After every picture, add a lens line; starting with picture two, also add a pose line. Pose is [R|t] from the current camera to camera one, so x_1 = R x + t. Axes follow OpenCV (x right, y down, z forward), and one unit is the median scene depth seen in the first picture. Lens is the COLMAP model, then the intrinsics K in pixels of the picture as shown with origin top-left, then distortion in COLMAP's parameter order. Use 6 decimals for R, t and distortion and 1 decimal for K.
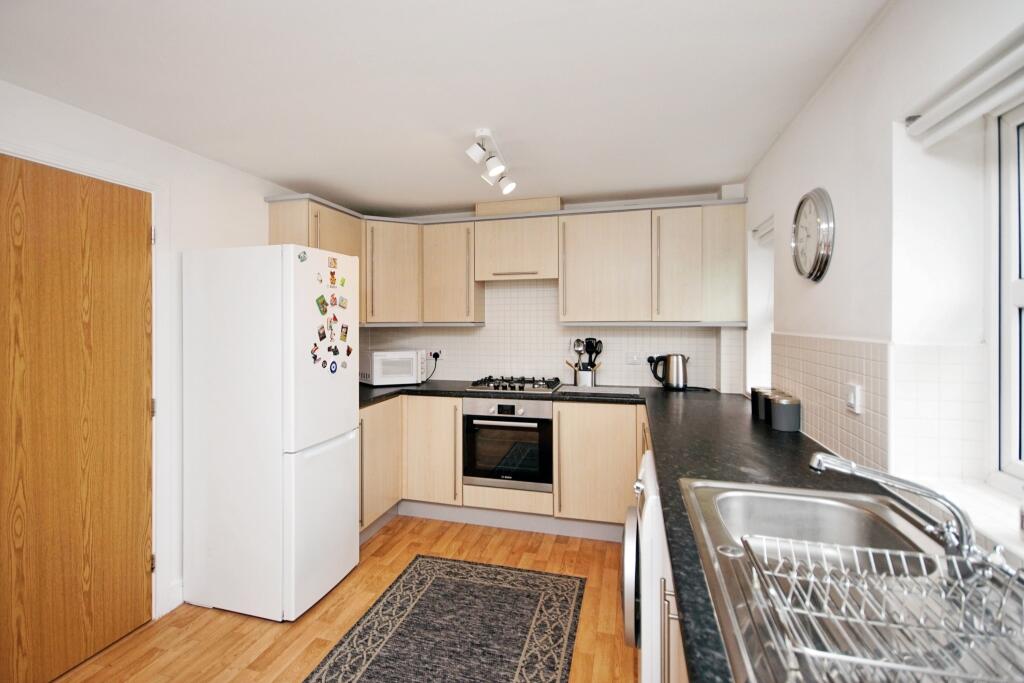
lens RADIAL K [[473.8, 0, 490.1], [0, 473.8, 320.8], [0, 0, 1]] dist [0.005510, -0.002262]
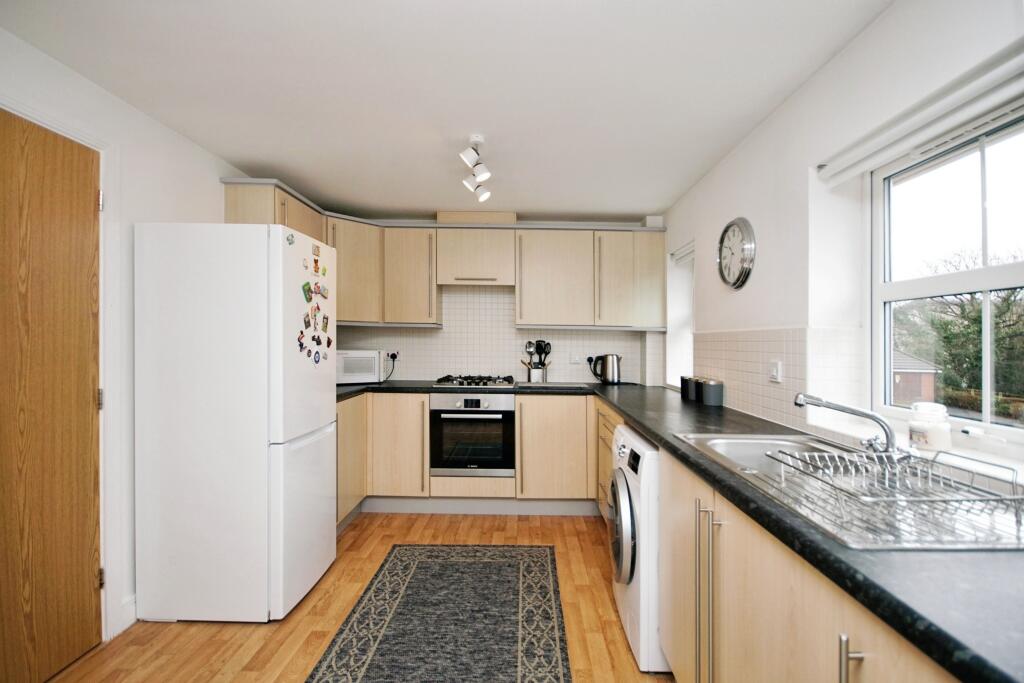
lens RADIAL K [[445.4, 0, 517.0], [0, 445.4, 342.6], [0, 0, 1]] dist [0.001762, -0.005831]
pose [[0.956336, 0.016036, 0.291828, -0.215174], [-0.014443, 0.999867, -0.007612, 0.072182], [-0.291911, 0.003065, 0.956441, 0.007279]]
